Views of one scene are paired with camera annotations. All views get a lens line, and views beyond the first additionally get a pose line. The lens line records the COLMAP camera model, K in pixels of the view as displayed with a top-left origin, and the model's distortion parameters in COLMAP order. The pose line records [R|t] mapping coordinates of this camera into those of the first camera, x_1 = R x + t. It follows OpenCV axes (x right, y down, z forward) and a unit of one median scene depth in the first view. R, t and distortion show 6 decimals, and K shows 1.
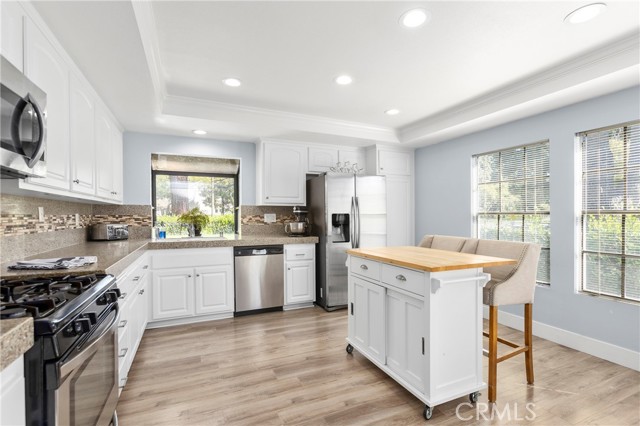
lens RADIAL K [[293.7, 0, 322.8], [0, 293.7, 214.9], [0, 0, 1]] dist [-0.019367, 0.000712]
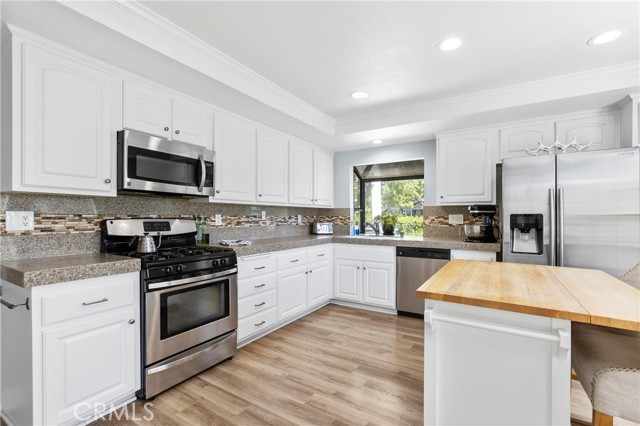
lens RADIAL K [[293.7, 0, 320.5], [0, 293.7, 215.4], [0, 0, 1]] dist [-0.019367, 0.000712]
pose [[0.545303, -0.001473, -0.838238, 0.442848], [0.000720, 0.999999, -0.001289, -0.000026], [0.838239, 0.000100, 0.545303, 0.225491]]
